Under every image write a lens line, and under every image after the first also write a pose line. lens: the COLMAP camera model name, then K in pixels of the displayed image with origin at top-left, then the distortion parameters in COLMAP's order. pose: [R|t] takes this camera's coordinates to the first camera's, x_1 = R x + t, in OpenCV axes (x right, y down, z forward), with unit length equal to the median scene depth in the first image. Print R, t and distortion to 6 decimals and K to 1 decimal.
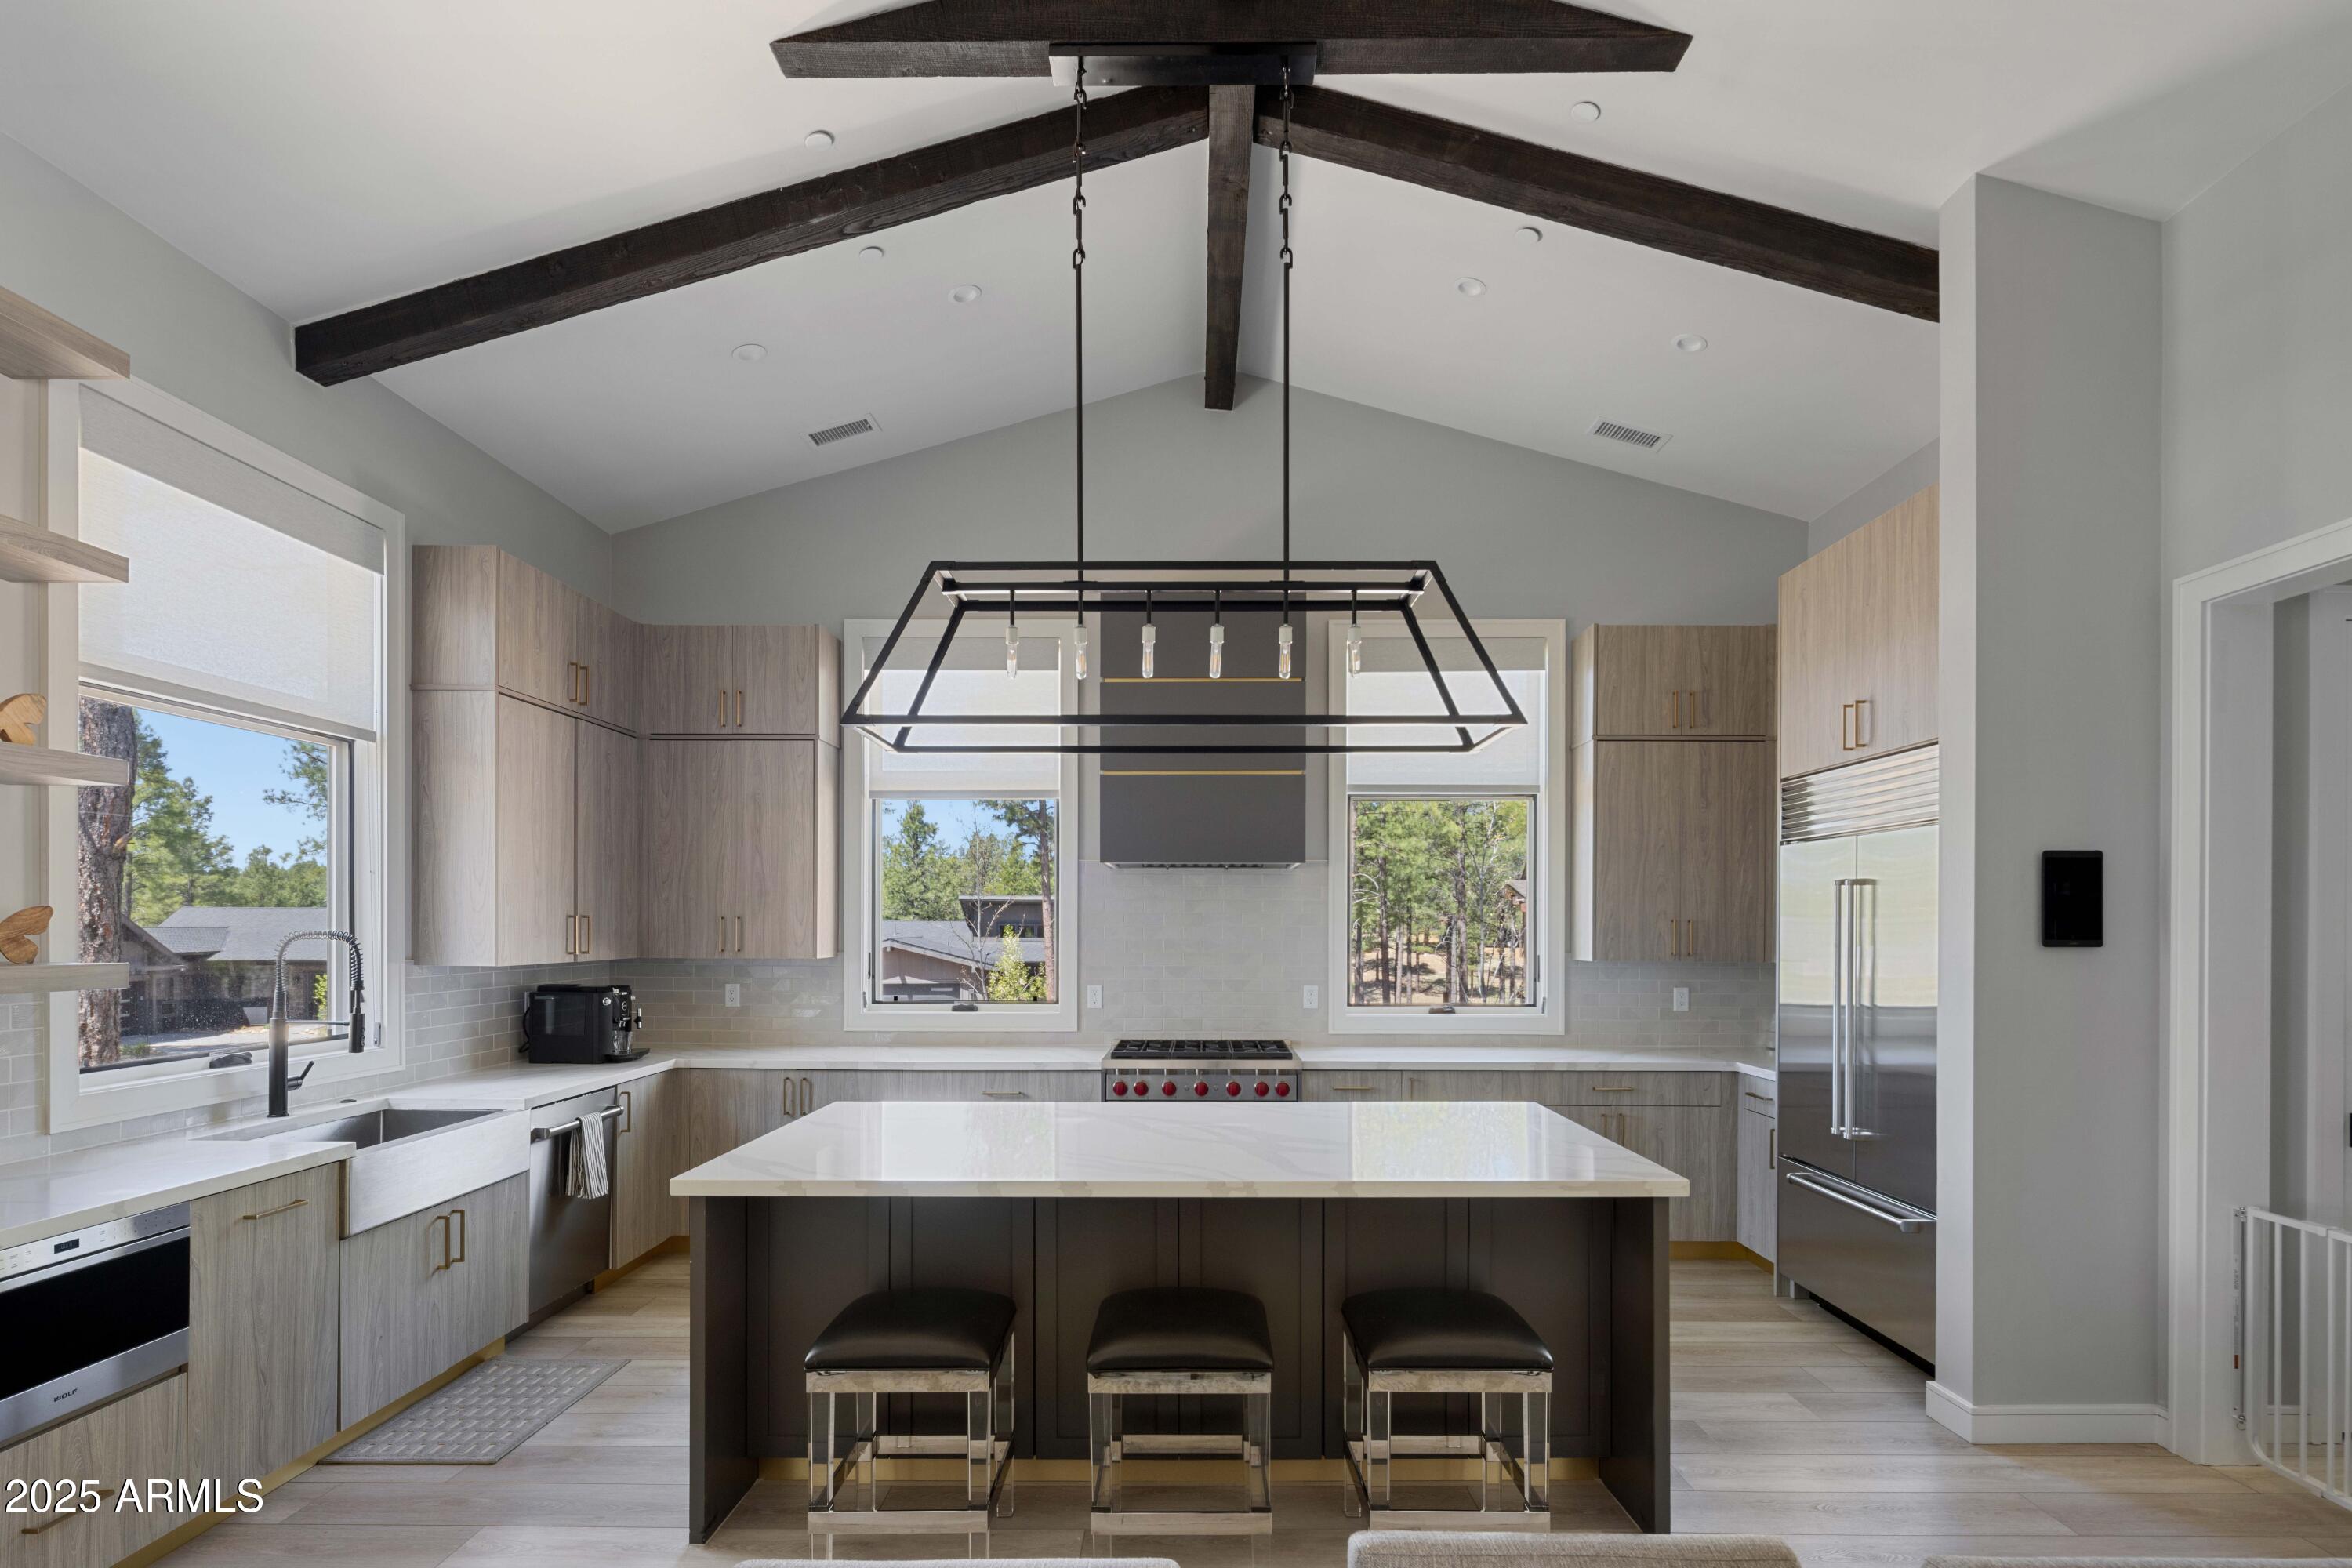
lens RADIAL K [[1119.1, 0, 1185.0], [0, 1119.1, 938.1], [0, 0, 1]] dist [0.006129, -0.007266]
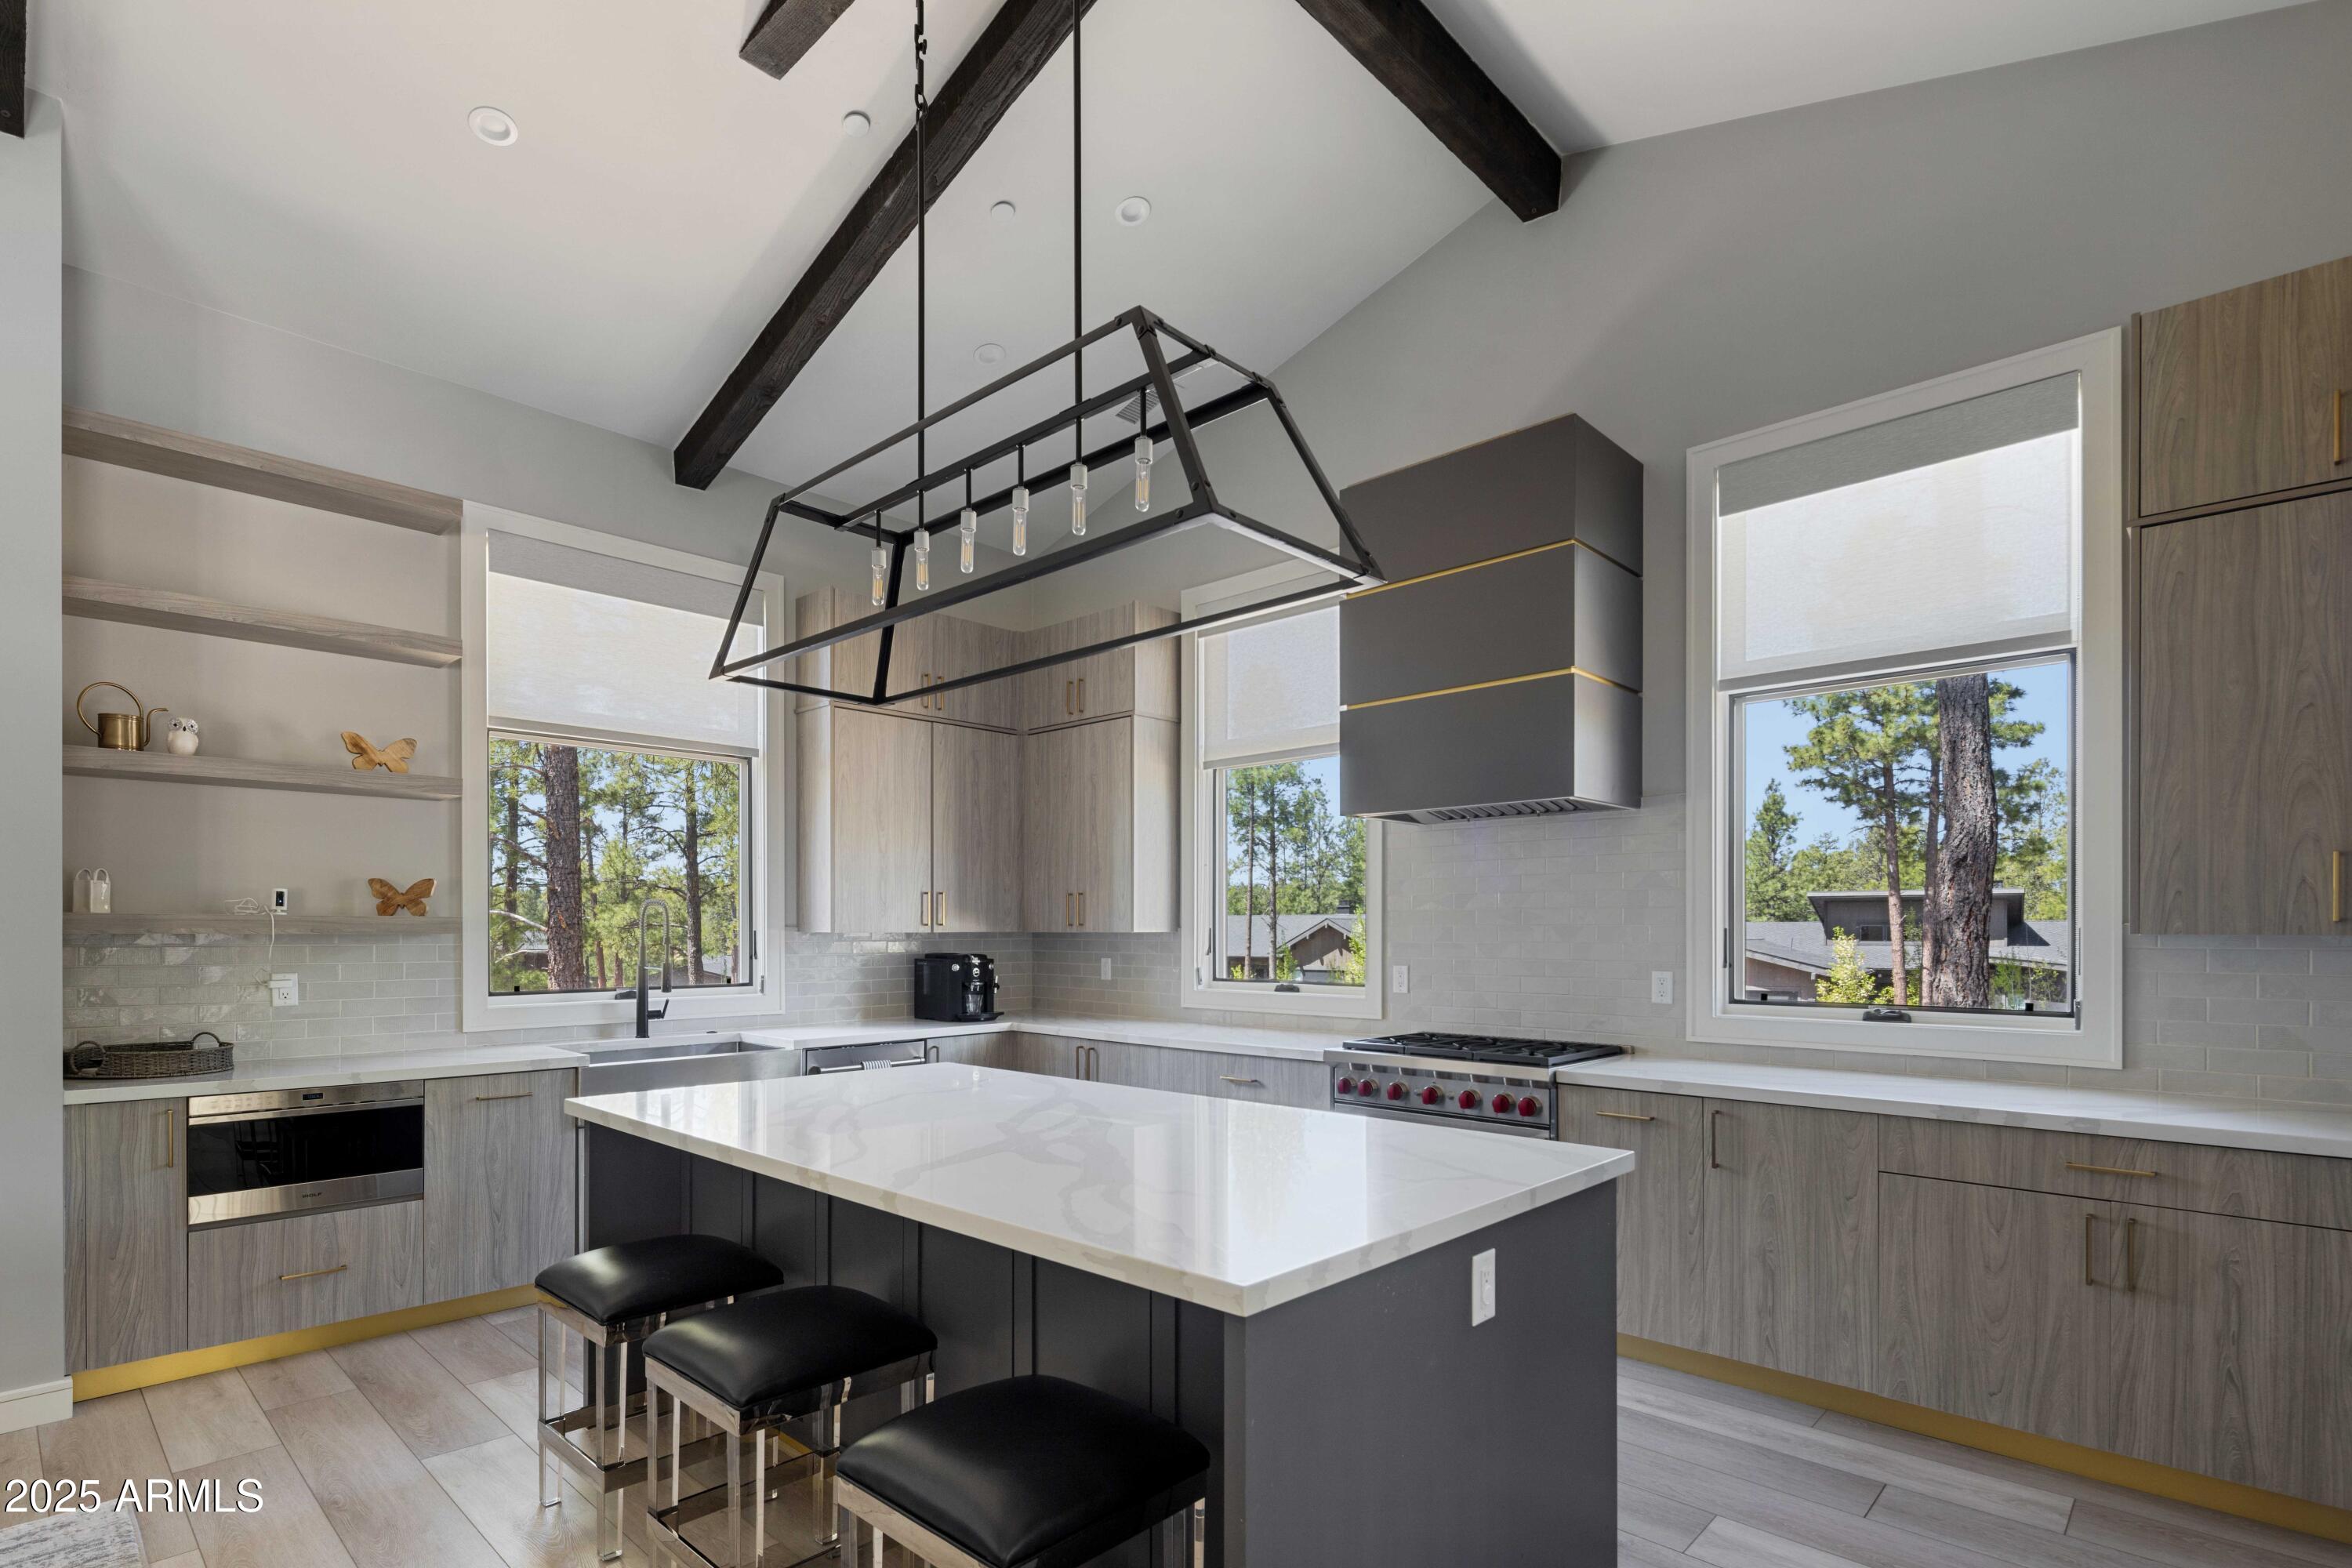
lens RADIAL K [[1119.1, 0, 1185.0], [0, 1119.1, 938.1], [0, 0, 1]] dist [0.006129, -0.007266]
pose [[0.741401, 0.001949, -0.671060, 0.407877], [-0.004504, 0.999988, -0.002072, 0.026983], [0.671048, 0.004558, 0.741400, 0.303942]]
